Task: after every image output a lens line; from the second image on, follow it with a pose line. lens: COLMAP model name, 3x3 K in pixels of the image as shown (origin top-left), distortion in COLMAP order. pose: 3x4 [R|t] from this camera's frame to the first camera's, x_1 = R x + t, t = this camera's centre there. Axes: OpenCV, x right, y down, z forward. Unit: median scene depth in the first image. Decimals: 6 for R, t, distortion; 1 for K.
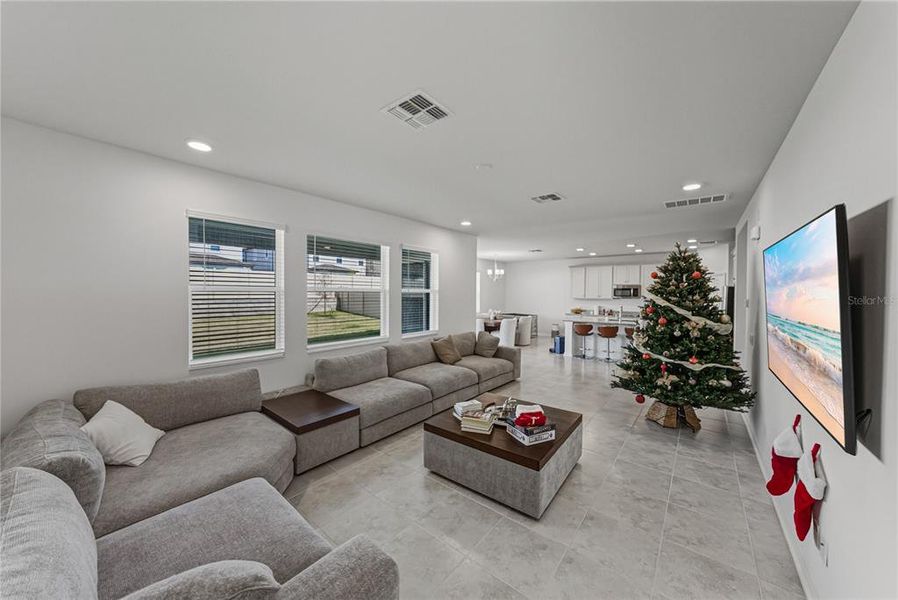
lens RADIAL K [[312.4, 0, 454.3], [0, 312.4, 295.4], [0, 0, 1]] dist [-0.016607, 0.000127]
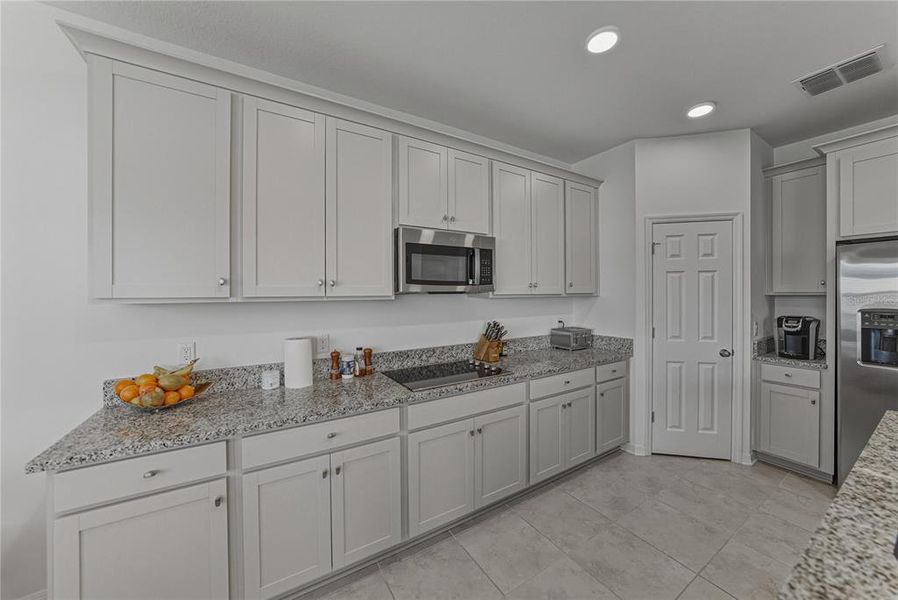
lens RADIAL K [[318.7, 0, 450.1], [0, 318.7, 294.1], [0, 0, 1]] dist [-0.031045, 0.006739]
pose [[0.336123, -0.013171, 0.941726, 0.344194], [0.012545, 0.999876, 0.009507, 0.007723], [-0.941734, 0.008619, 0.336247, 0.934200]]
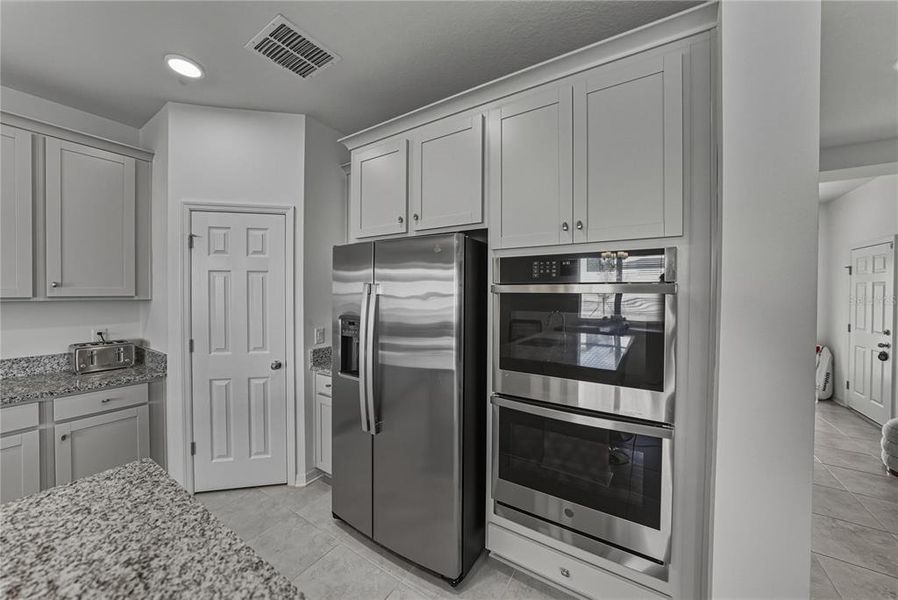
lens RADIAL K [[312.4, 0, 454.3], [0, 312.4, 295.4], [0, 0, 1]] dist [-0.016607, 0.000127]
pose [[-0.111495, -0.021556, 0.993531, 0.430026], [-0.000122, 0.999765, 0.021678, 0.006165], [-0.993765, 0.002296, -0.111471, 0.688801]]
